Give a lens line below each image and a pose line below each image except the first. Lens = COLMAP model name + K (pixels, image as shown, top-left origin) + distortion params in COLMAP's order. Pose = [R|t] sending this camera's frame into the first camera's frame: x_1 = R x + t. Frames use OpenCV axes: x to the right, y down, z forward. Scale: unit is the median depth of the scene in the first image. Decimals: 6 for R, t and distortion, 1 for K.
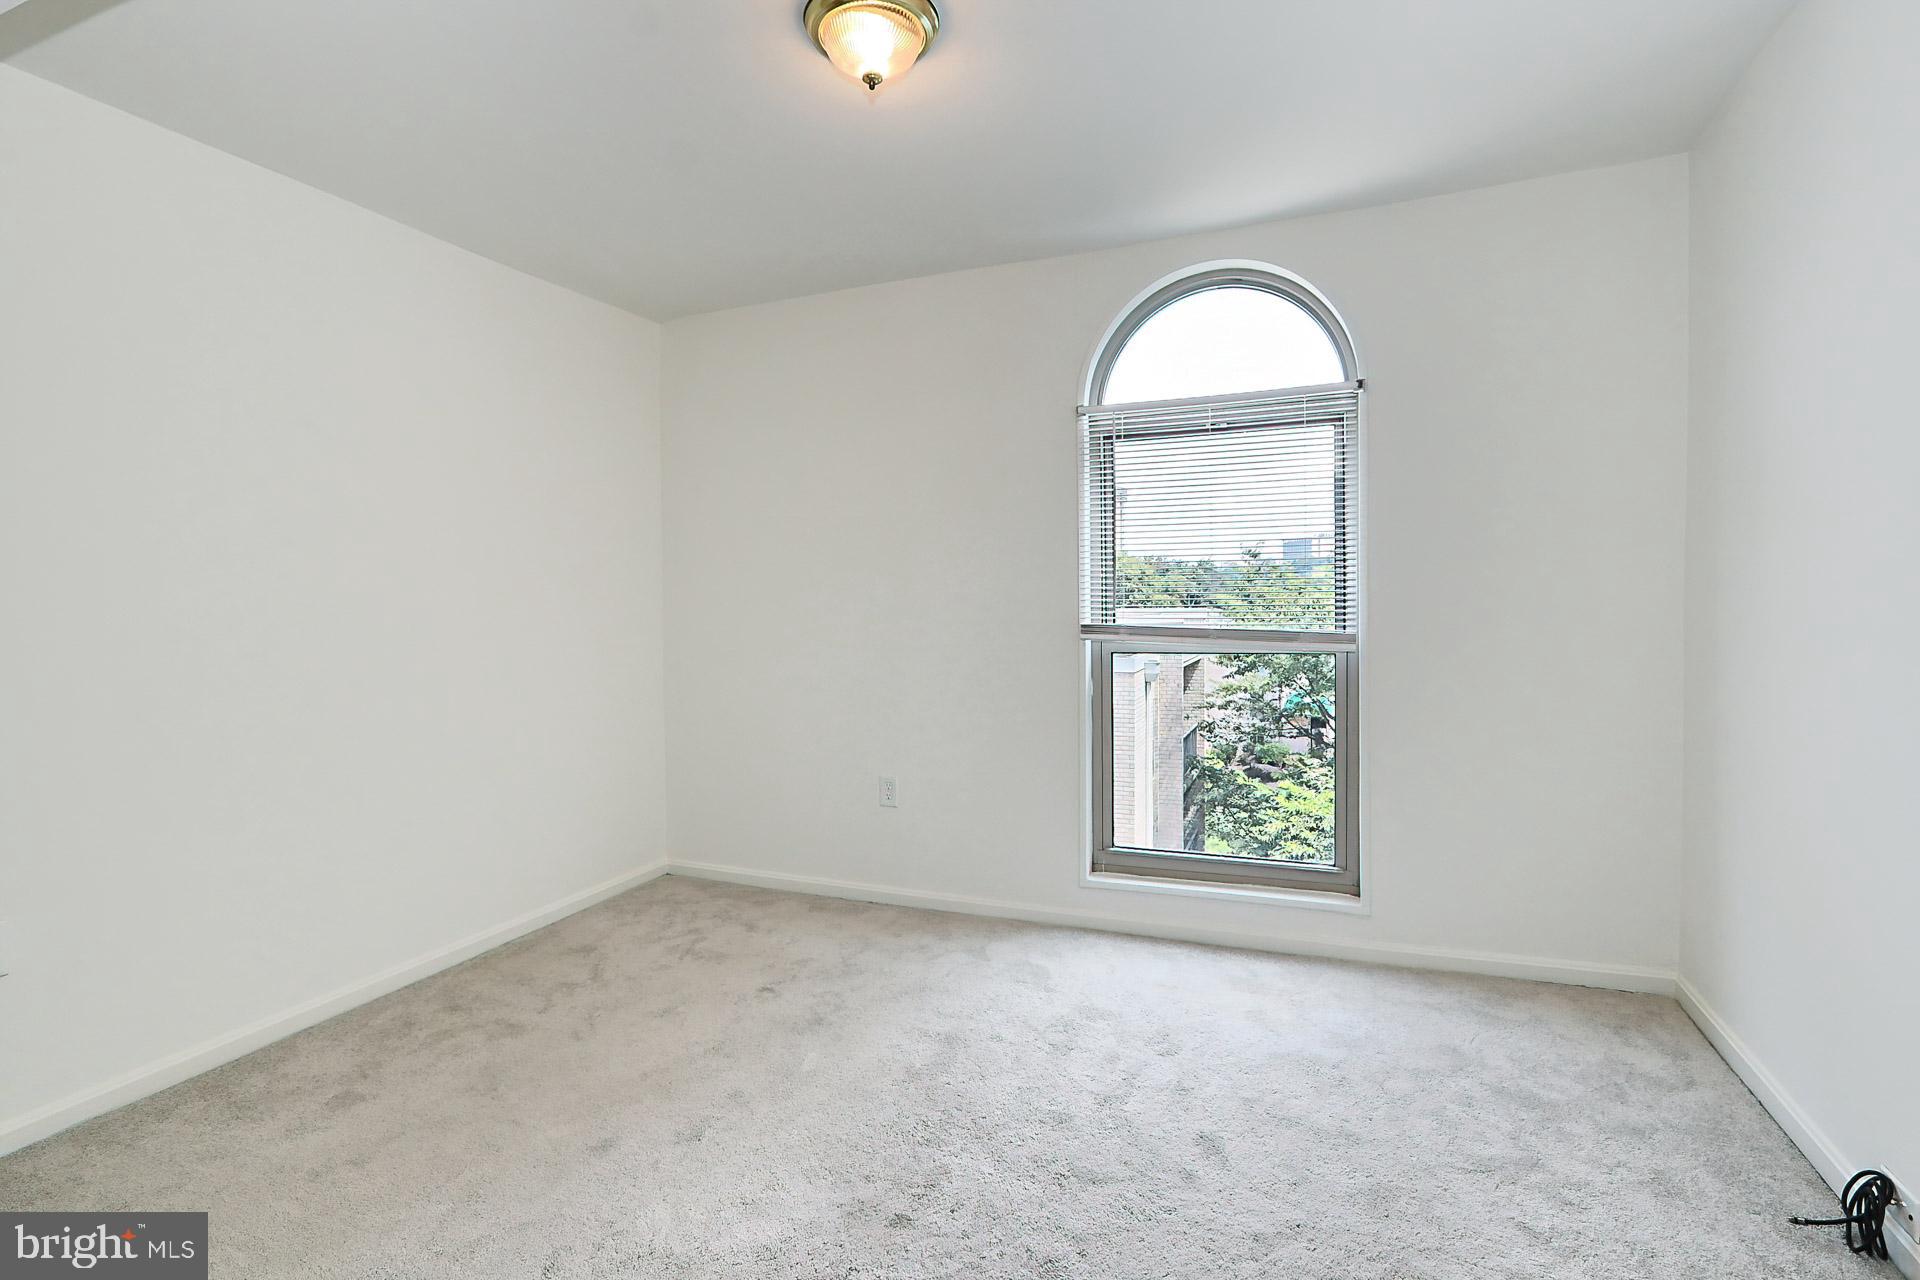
lens RADIAL K [[903.8, 0, 957.5], [0, 903.8, 634.2], [0, 0, 1]] dist [-0.014303, -0.000157]
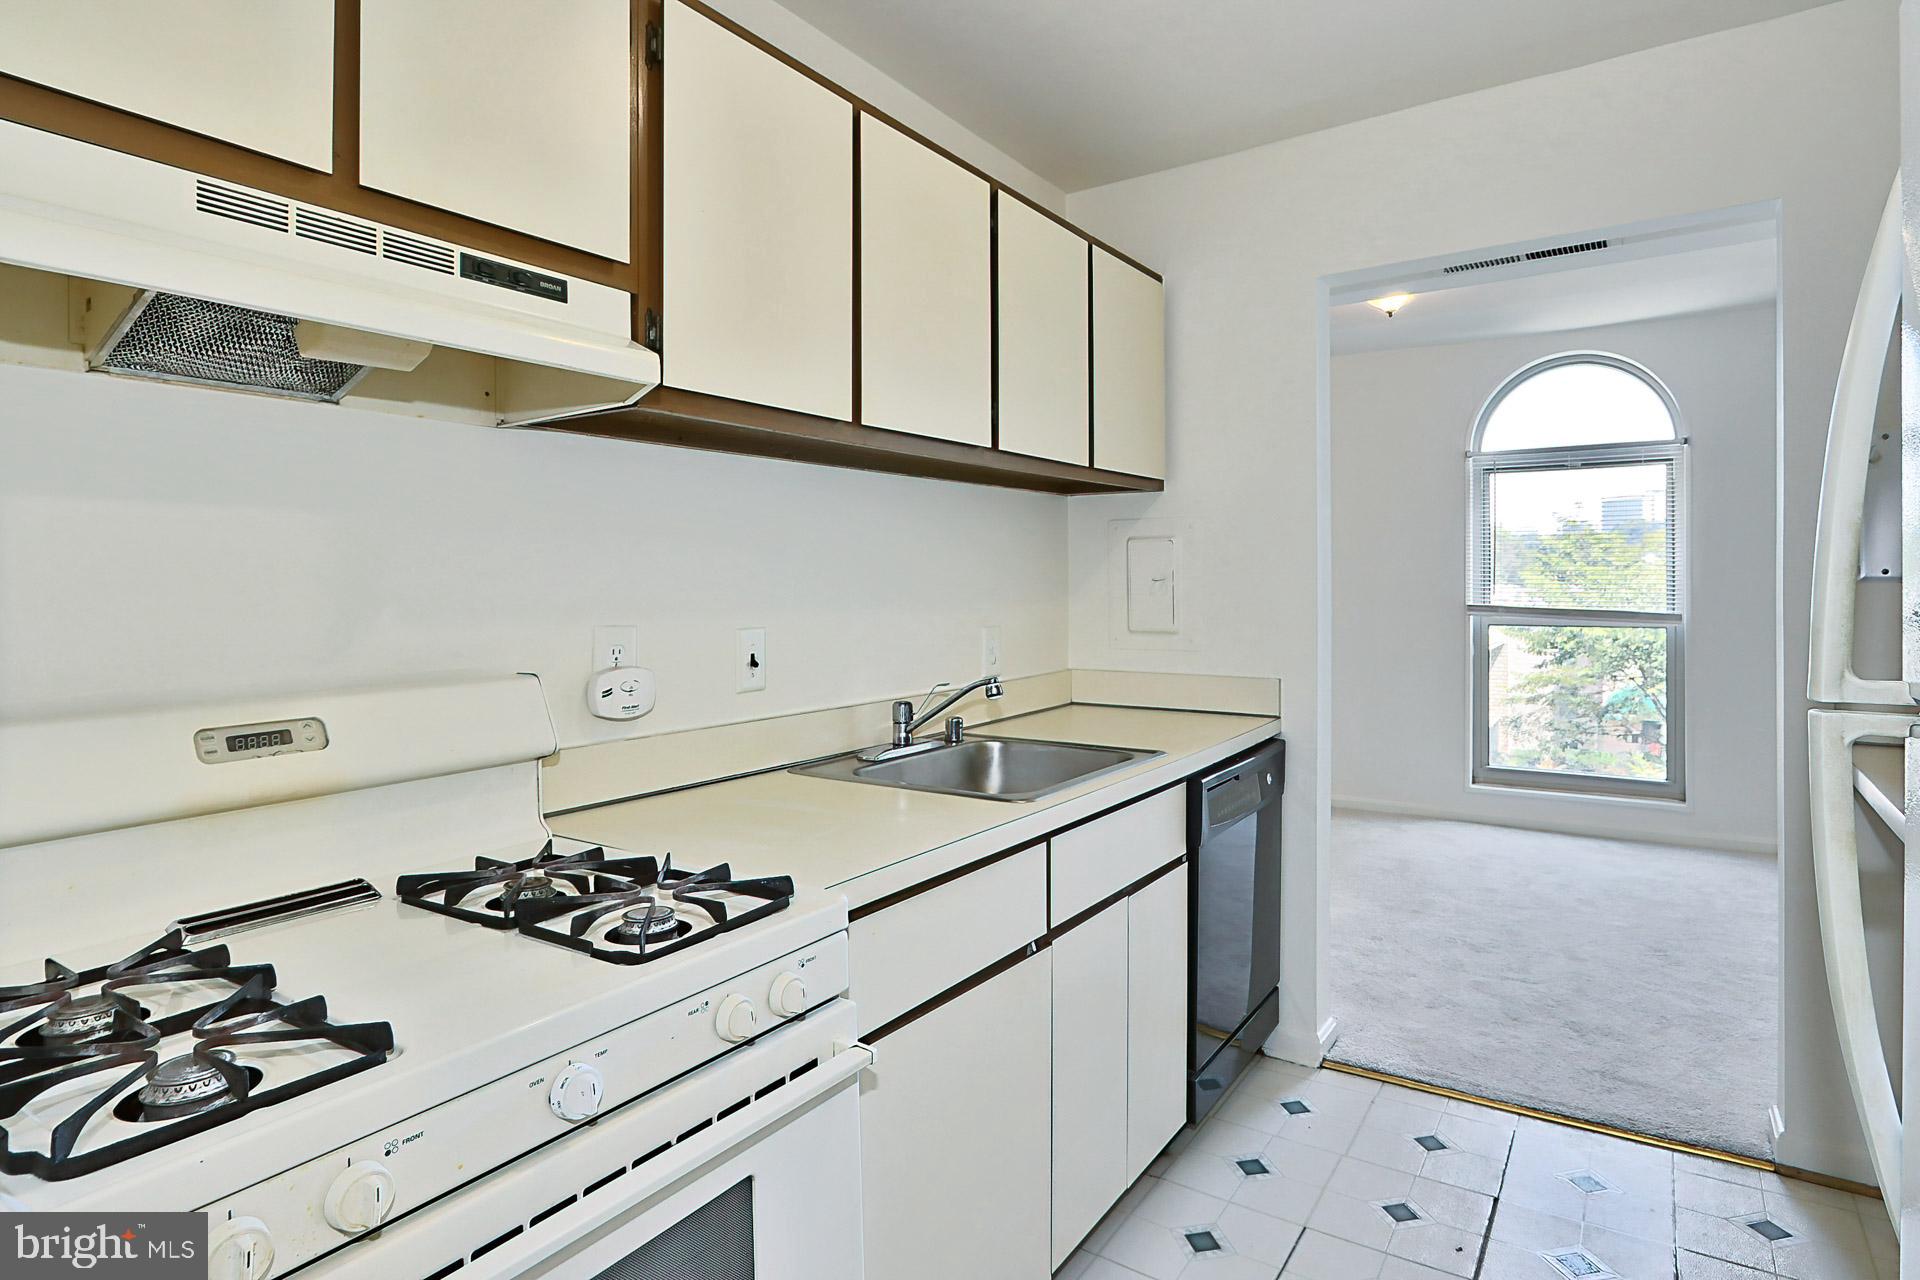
lens RADIAL K [[1064.6, 0, 921.3], [0, 1064.6, 583.3], [0, 0, 1]] dist [-0.031981, 0.003949]
pose [[0.974133, 0.010939, -0.225712, -0.323852], [-0.016717, 0.999579, -0.023703, 0.009167], [0.225357, 0.026863, 0.973906, -0.802635]]
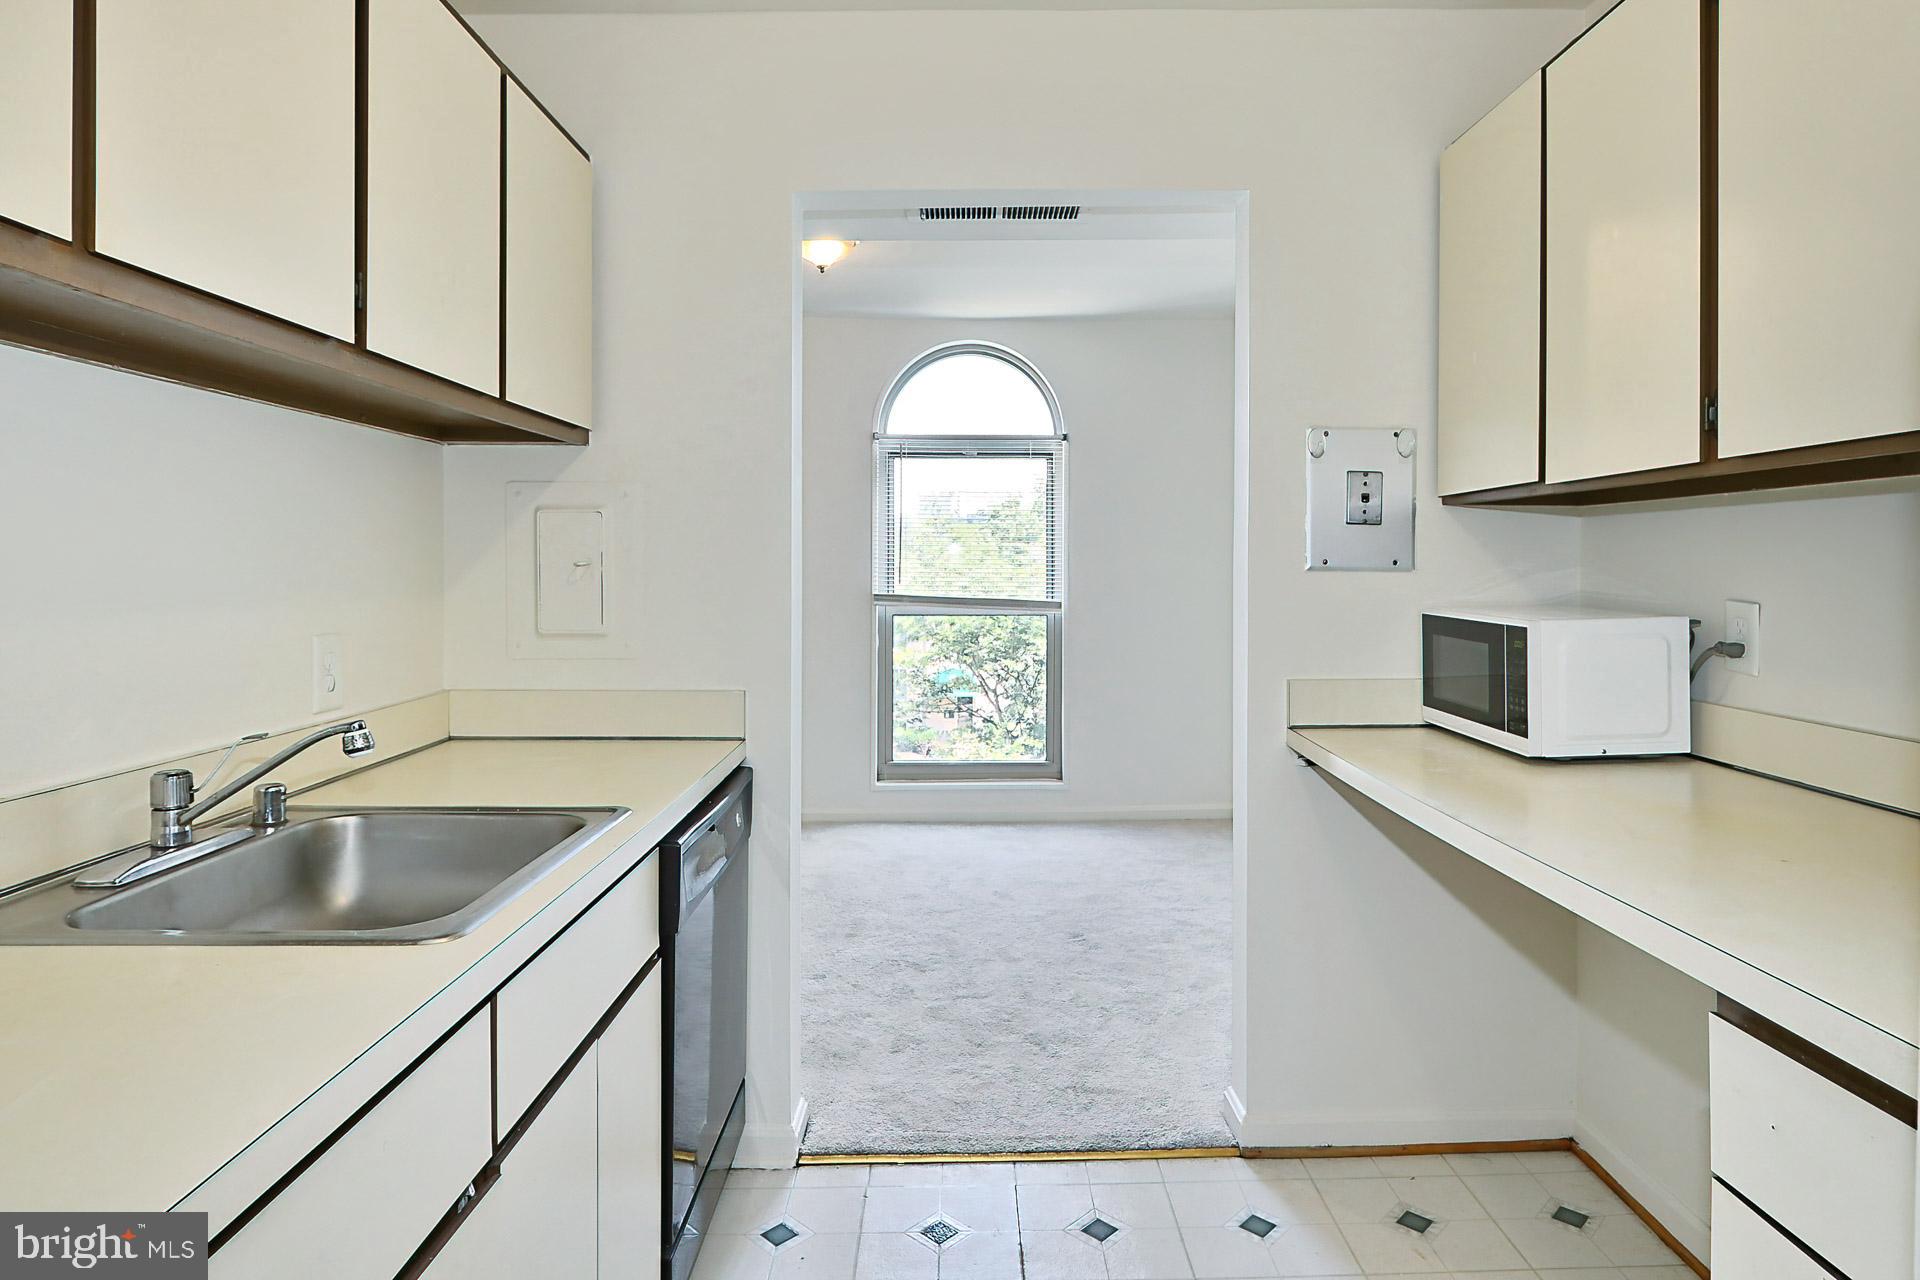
lens RADIAL K [[1141.3, 0, 992.2], [0, 1141.3, 577.0], [0, 0, 1]] dist [-0.034804, 0.023363]
pose [[0.915536, 0.013949, 0.401993, -0.385838], [-0.004030, 0.999666, -0.025509, 0.006367], [-0.402215, 0.021734, 0.915287, -0.625996]]
